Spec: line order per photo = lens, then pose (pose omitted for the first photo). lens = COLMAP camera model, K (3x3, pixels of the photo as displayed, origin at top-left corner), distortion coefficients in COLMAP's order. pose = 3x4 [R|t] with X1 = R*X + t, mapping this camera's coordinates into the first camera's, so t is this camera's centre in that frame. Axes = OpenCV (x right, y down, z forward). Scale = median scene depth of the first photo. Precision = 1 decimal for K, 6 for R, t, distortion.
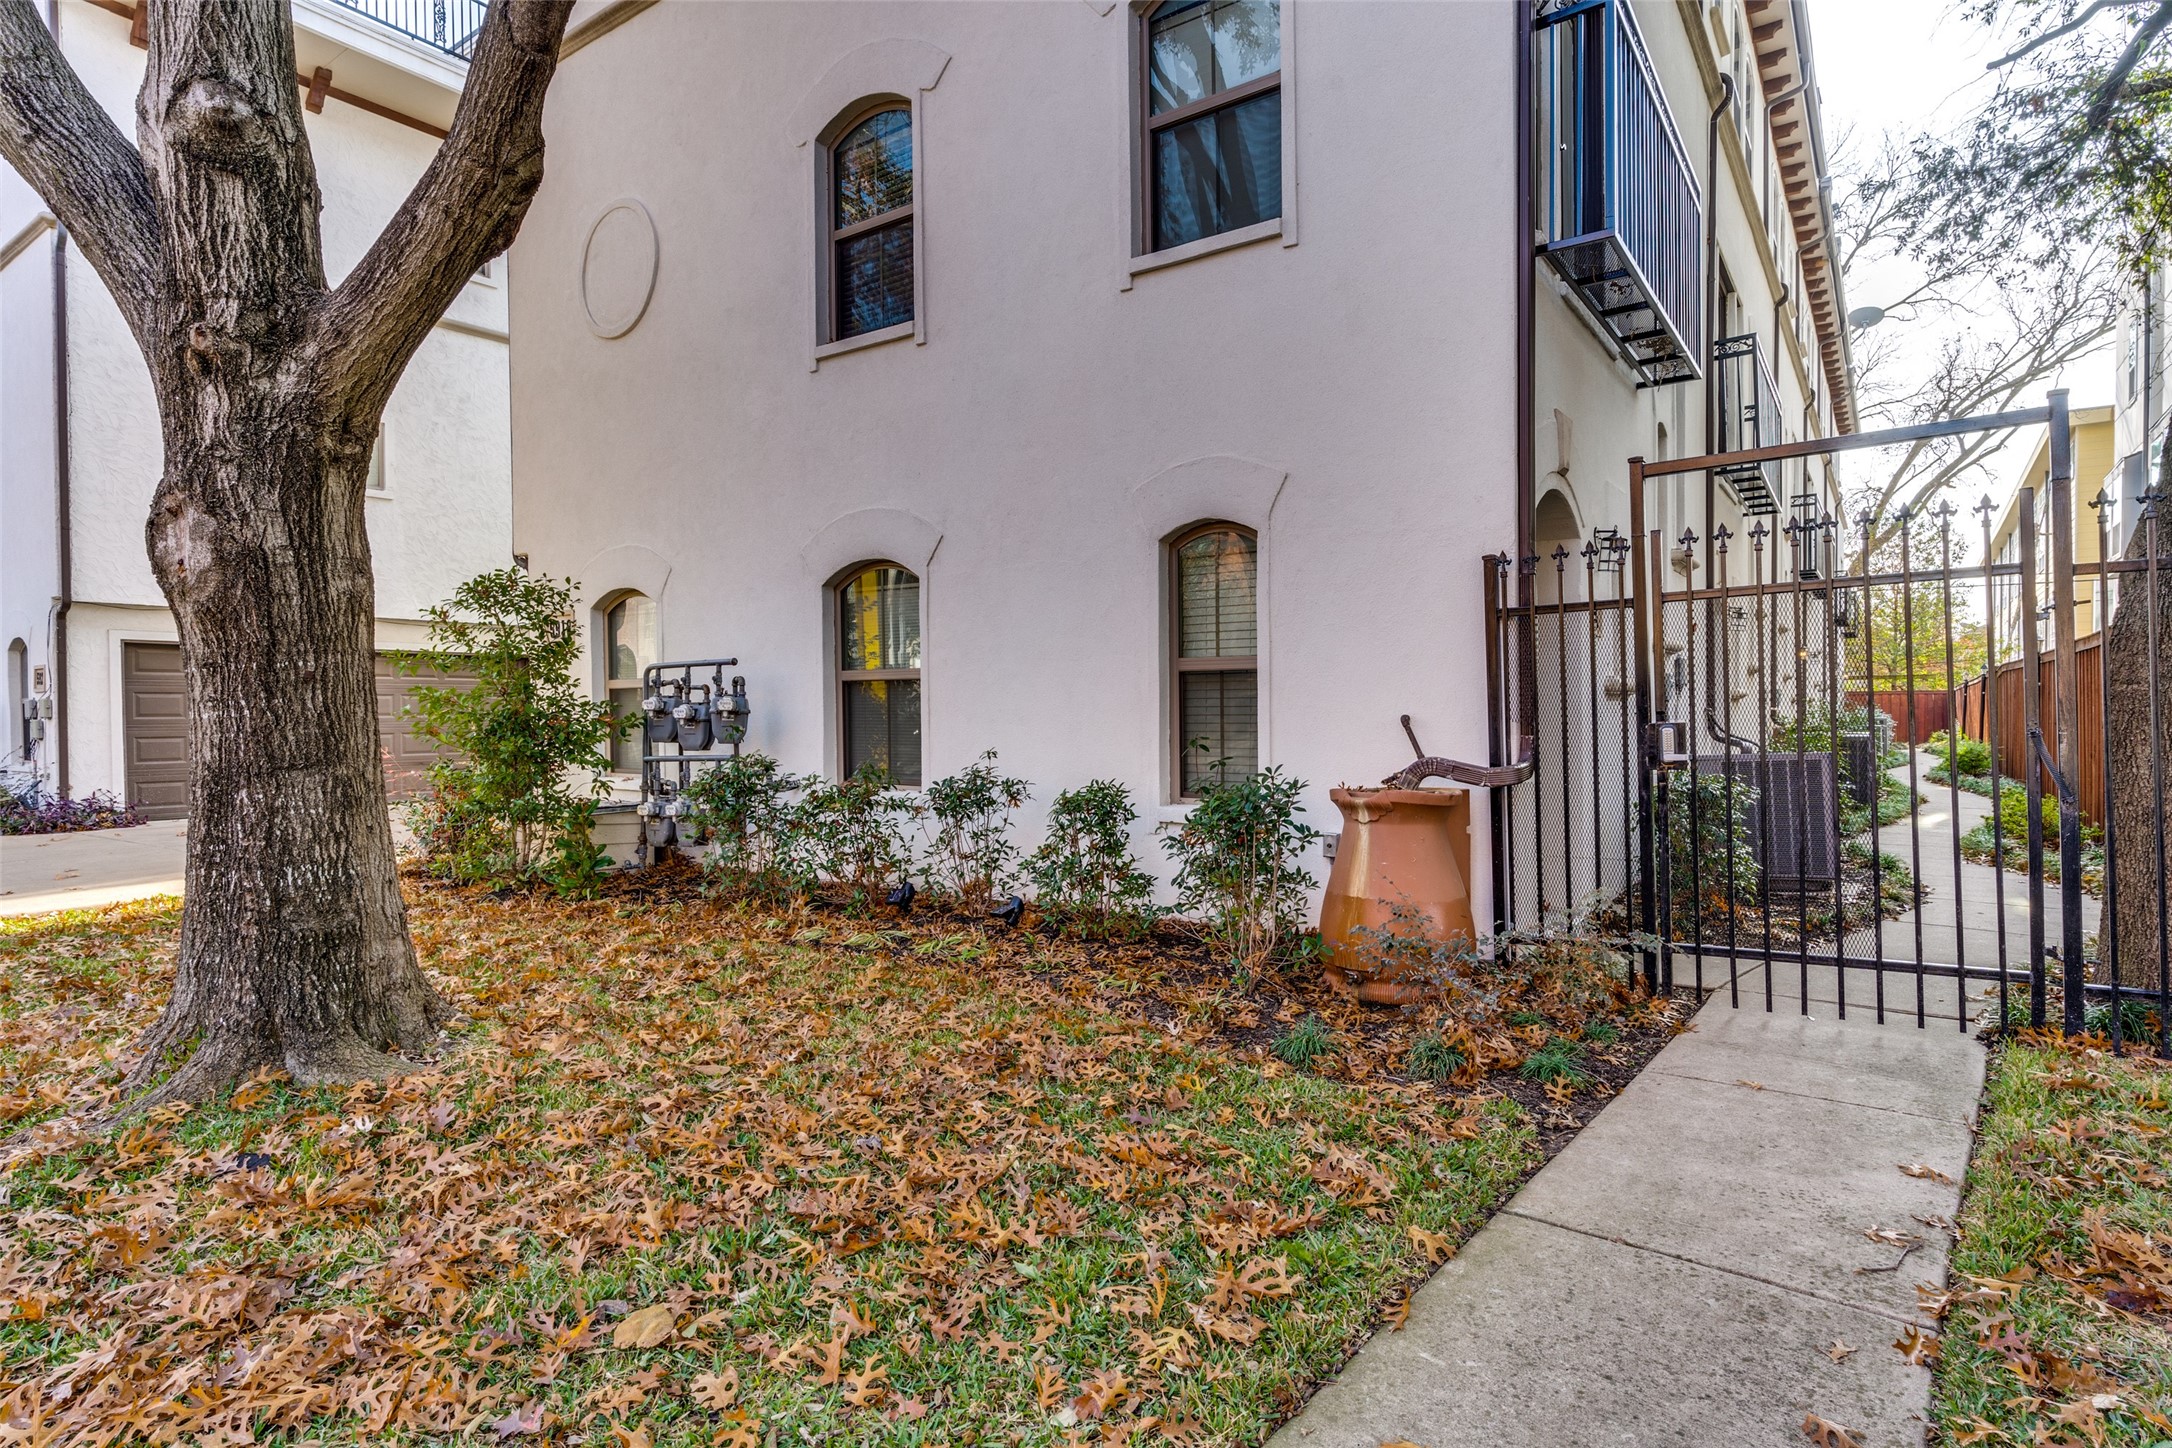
lens RADIAL K [[1142.7, 0, 1084.1], [0, 1142.7, 721.2], [0, 0, 1]] dist [0.004777, -0.001535]
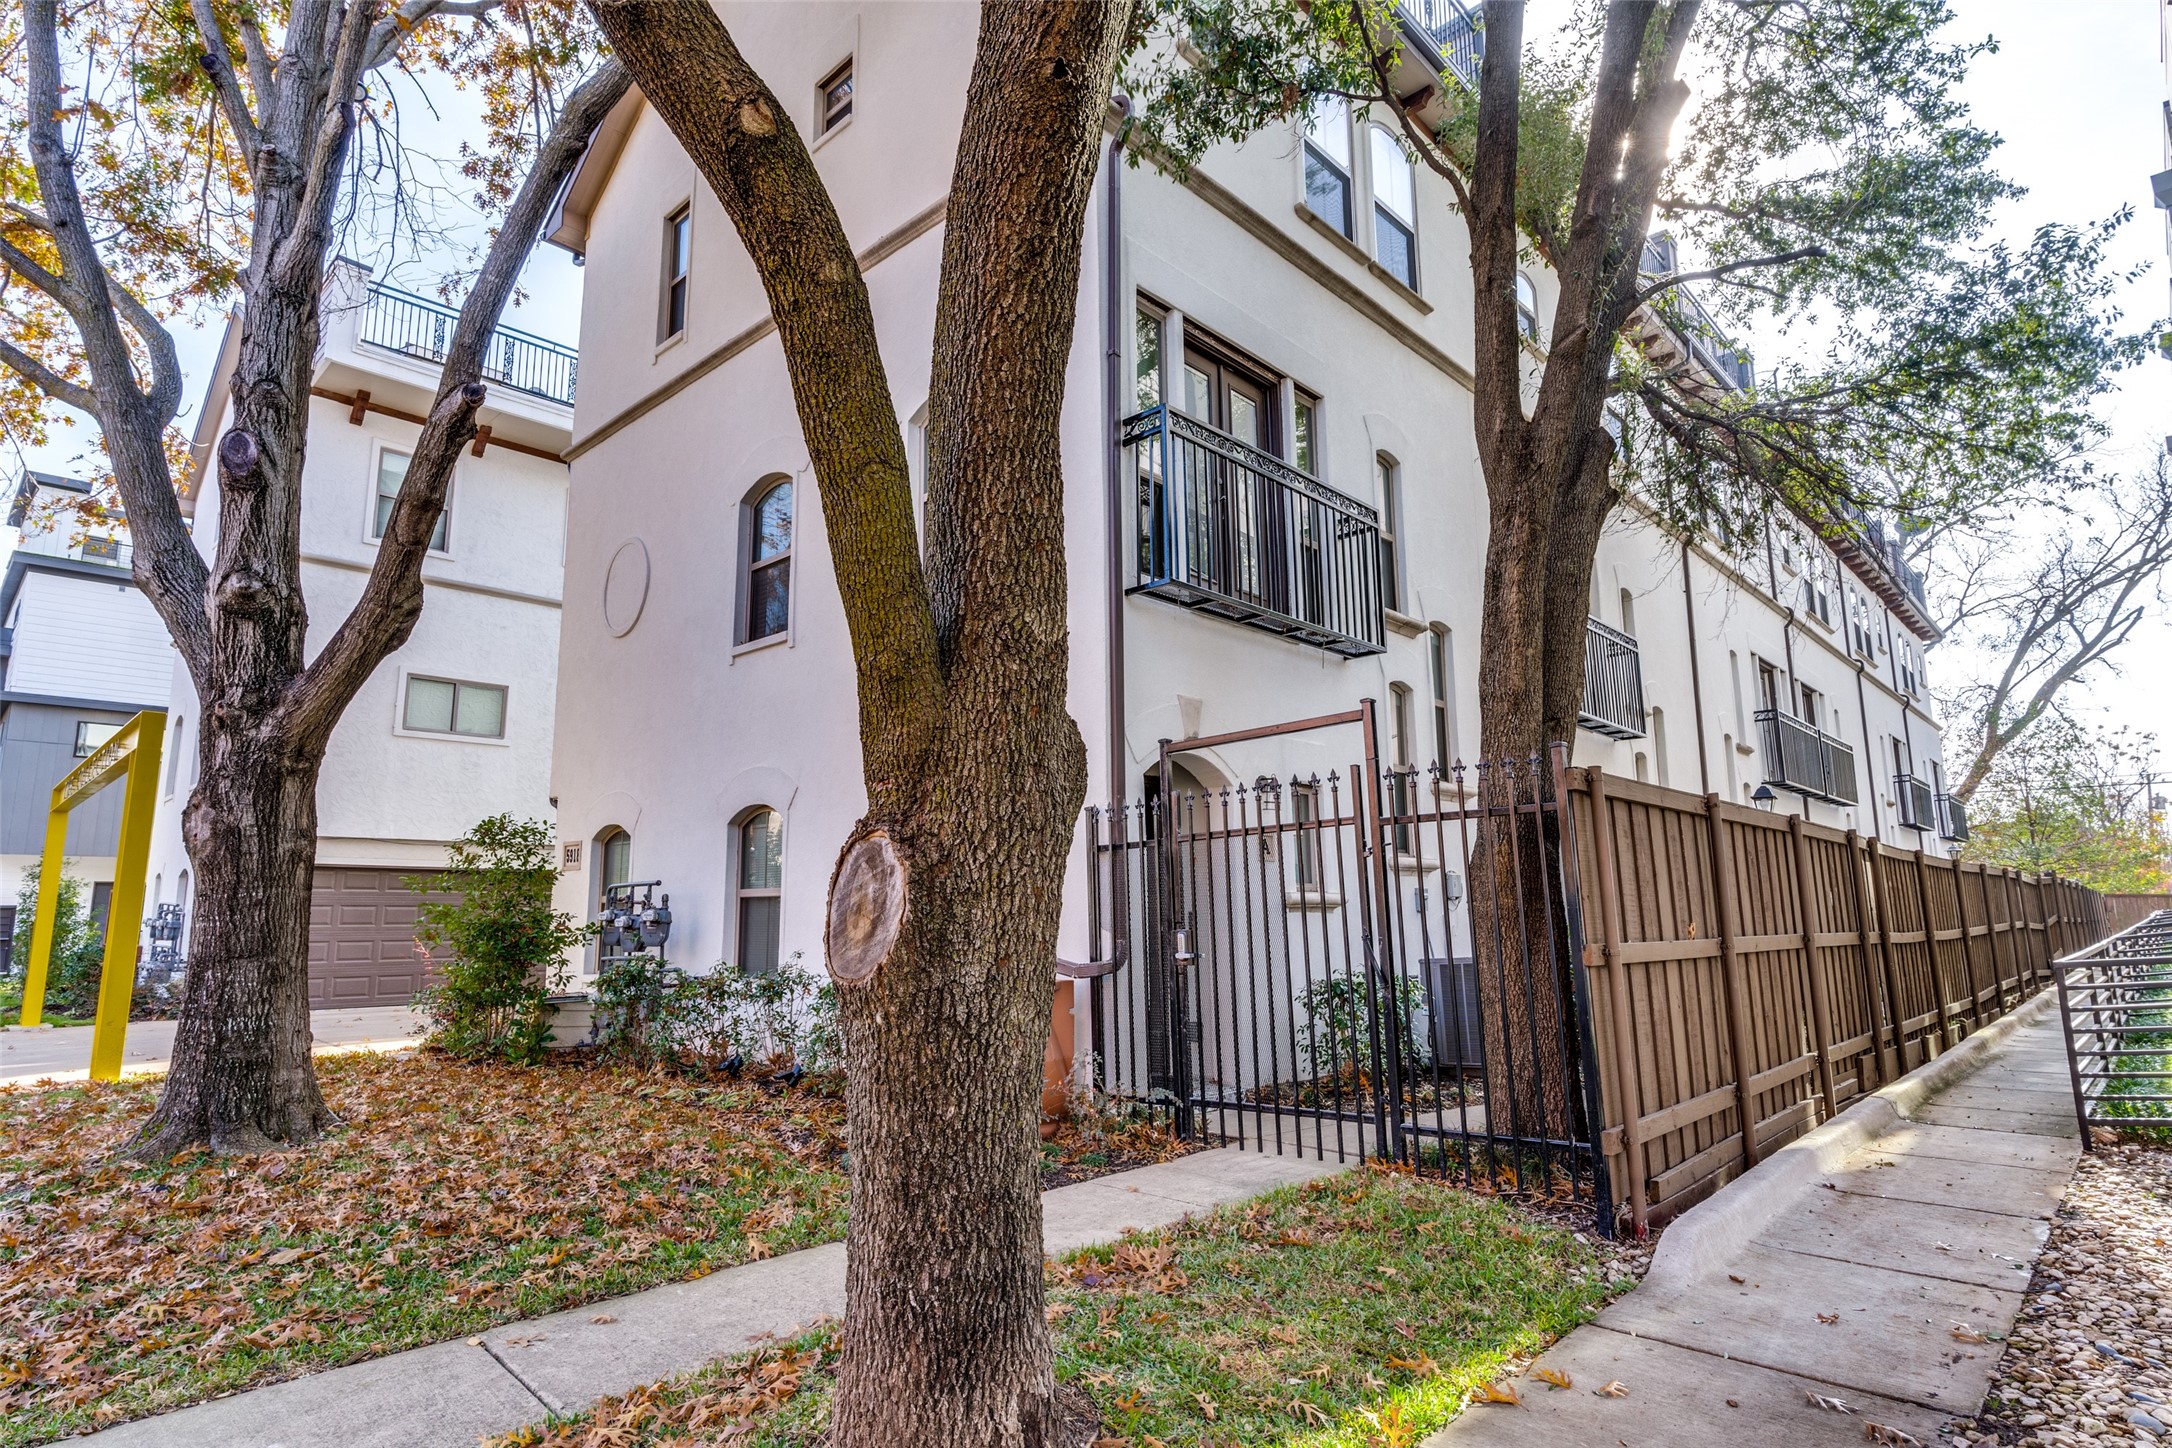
lens RADIAL K [[1142.7, 0, 1086.7], [0, 1142.7, 722.3], [0, 0, 1]] dist [0.004777, -0.001535]
pose [[0.990507, -0.023781, -0.135390, 0.765339], [-0.000636, 0.984119, -0.177510, -0.000988], [0.137462, 0.175911, 0.974761, -0.518541]]
